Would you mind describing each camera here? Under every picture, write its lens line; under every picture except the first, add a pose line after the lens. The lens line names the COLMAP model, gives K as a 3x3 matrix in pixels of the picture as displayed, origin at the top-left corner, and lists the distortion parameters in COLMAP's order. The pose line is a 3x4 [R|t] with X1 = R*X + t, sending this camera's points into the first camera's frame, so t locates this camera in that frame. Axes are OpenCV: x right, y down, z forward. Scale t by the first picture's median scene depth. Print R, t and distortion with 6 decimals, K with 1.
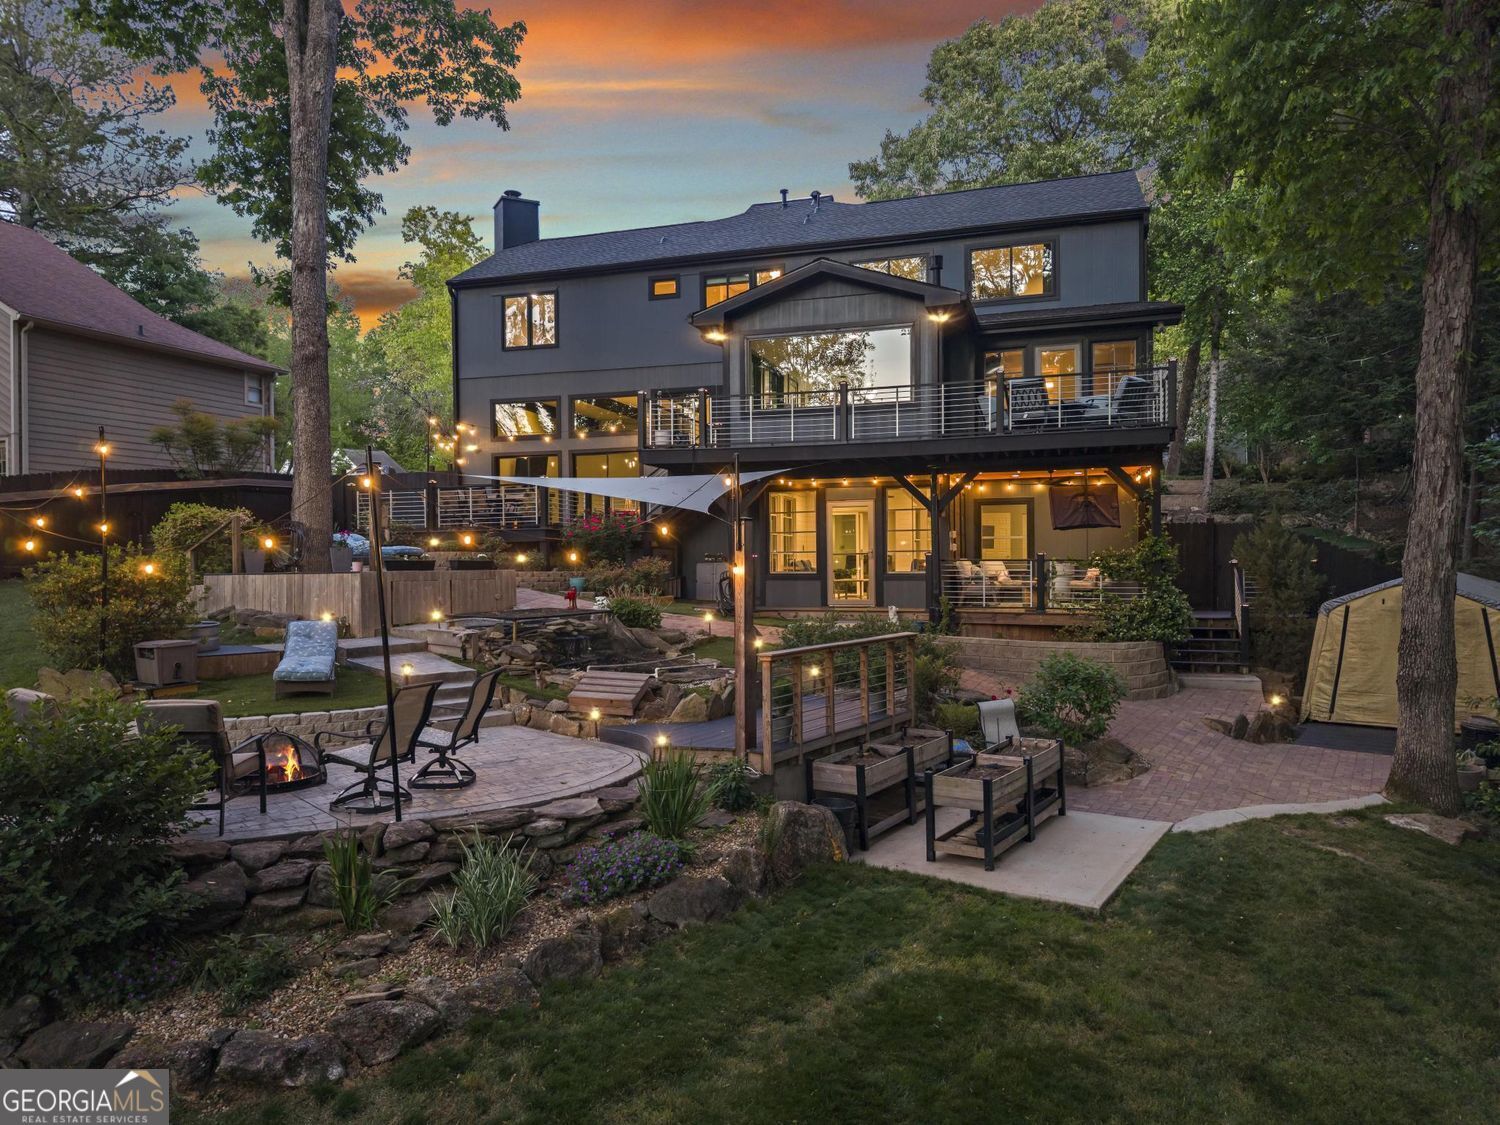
lens RADIAL K [[1019.9, 0, 750.0], [0, 1019.9, 562.5], [0, 0, 1]] dist [0.007122, -0.002512]
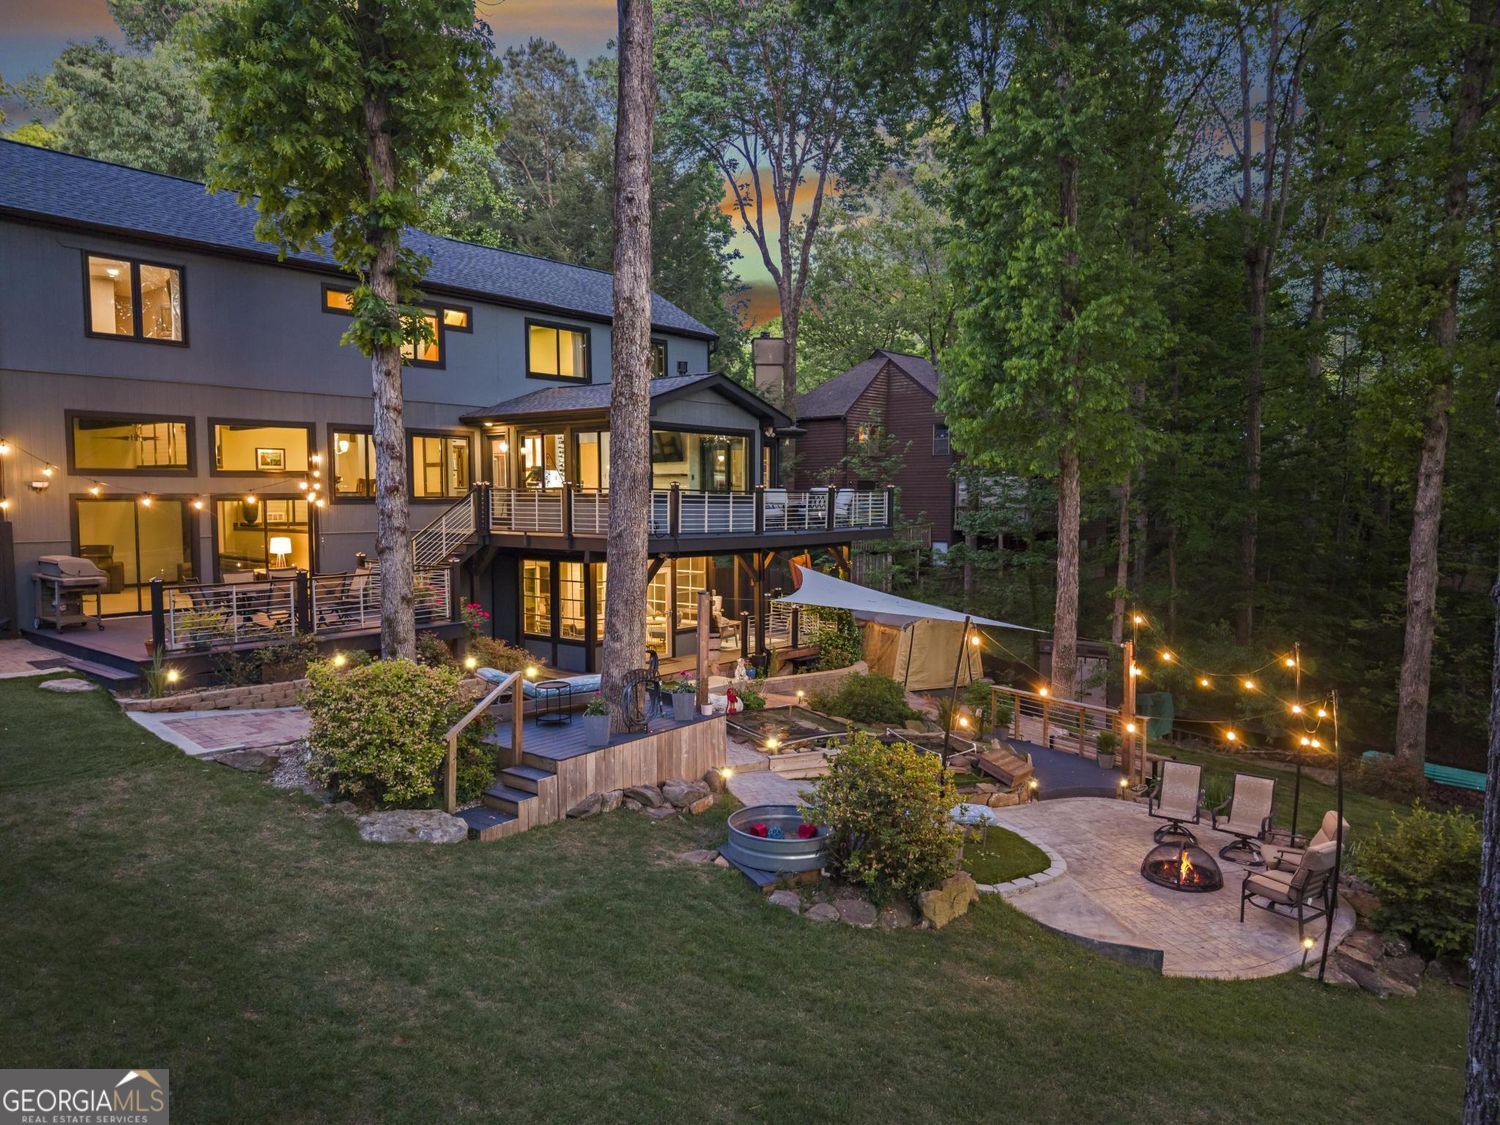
lens RADIAL K [[1006.1, 0, 750.0], [0, 1006.1, 562.5], [0, 0, 1]] dist [0.006995, -0.002315]
pose [[0.378002, -0.057073, 0.924044, -0.690699], [-0.002343, 0.998036, 0.062601, -0.106555], [-0.925802, -0.025829, 0.377126, 0.369272]]
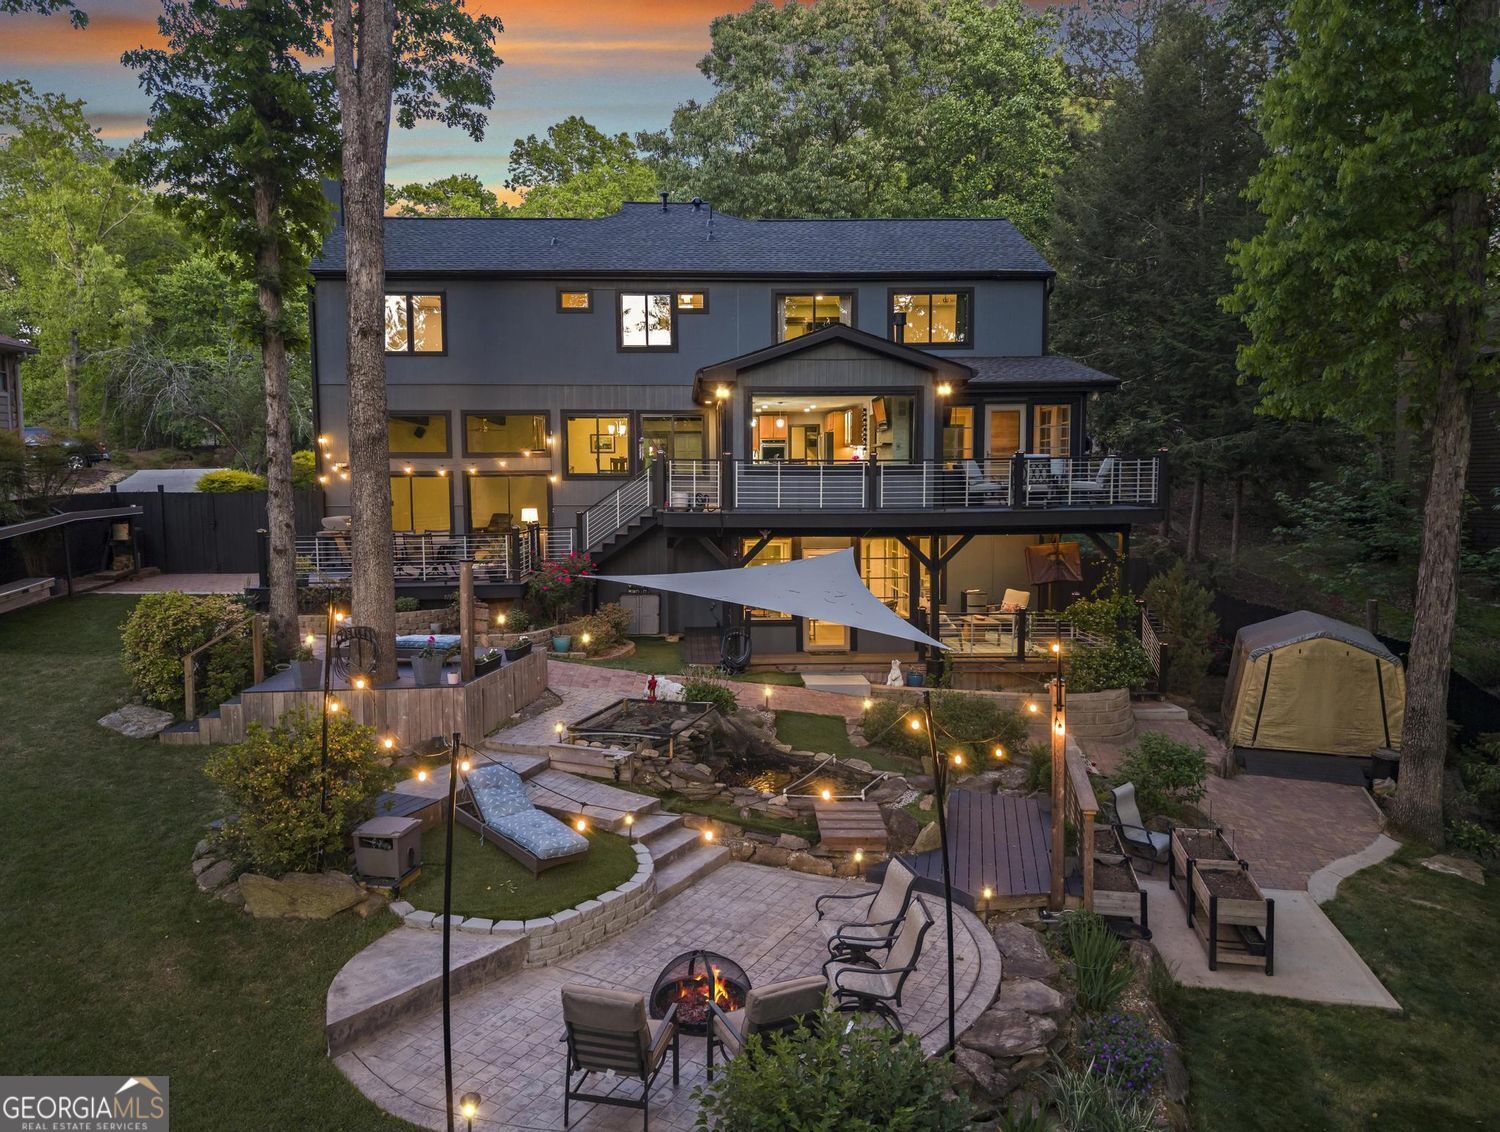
lens RADIAL K [[1041.4, 0, 732.6], [0, 1041.4, 563.4], [0, 0, 1]] dist [0.007781, -0.000896]
pose [[0.938052, -0.024401, 0.345633, -0.272545], [-0.000491, 0.997423, 0.071749, -0.094344], [-0.346493, -0.067474, 0.935623, 0.039368]]
